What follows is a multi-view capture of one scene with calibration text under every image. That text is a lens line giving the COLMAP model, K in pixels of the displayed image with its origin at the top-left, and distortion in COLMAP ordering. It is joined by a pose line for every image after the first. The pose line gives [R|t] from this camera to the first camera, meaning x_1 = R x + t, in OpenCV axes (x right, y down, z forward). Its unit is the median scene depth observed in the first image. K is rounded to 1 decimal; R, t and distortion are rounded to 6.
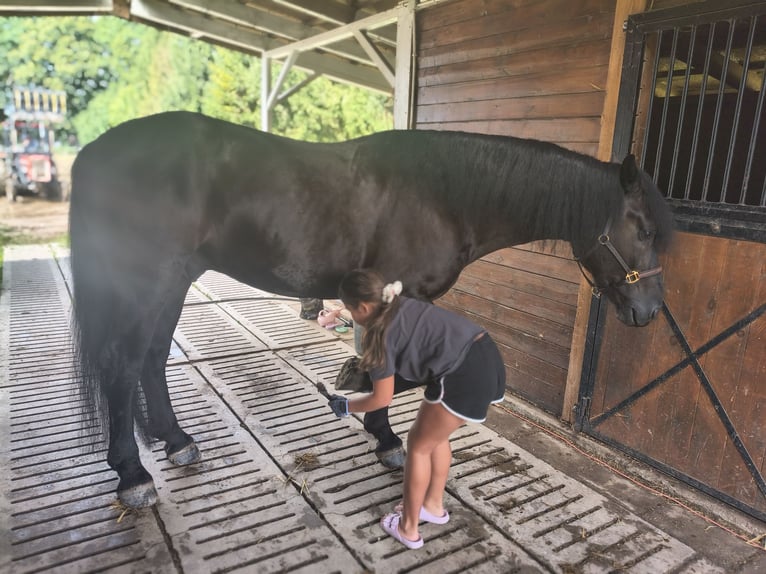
lens RADIAL K [[569.0, 0, 383.0], [0, 569.0, 287.0], [0, 0, 1]] dist [0.006775, 0.000046]
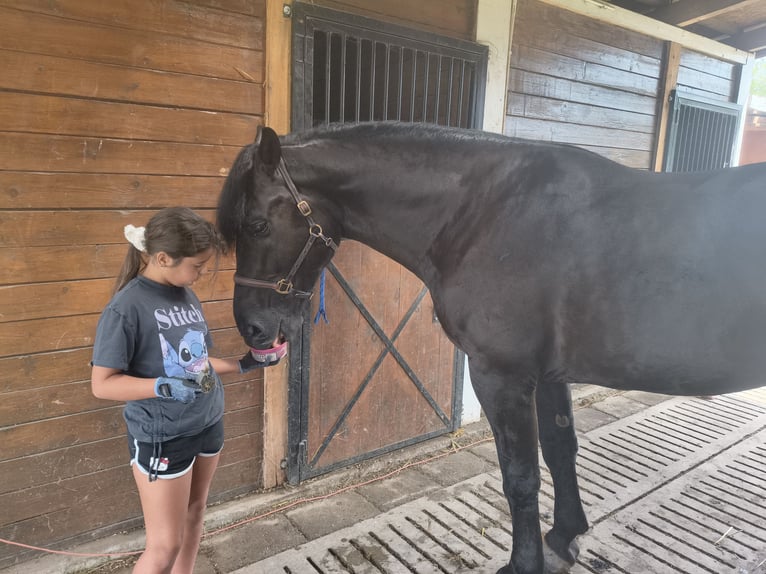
lens RADIAL K [[569.0, 0, 383.0], [0, 569.0, 287.0], [0, 0, 1]] dist [0.006775, 0.000046]
pose [[-0.062435, -0.225134, 0.972325, -0.516873], [0.190491, 0.953628, 0.233037, -0.245844], [-0.979701, 0.199769, -0.016654, 0.979681]]
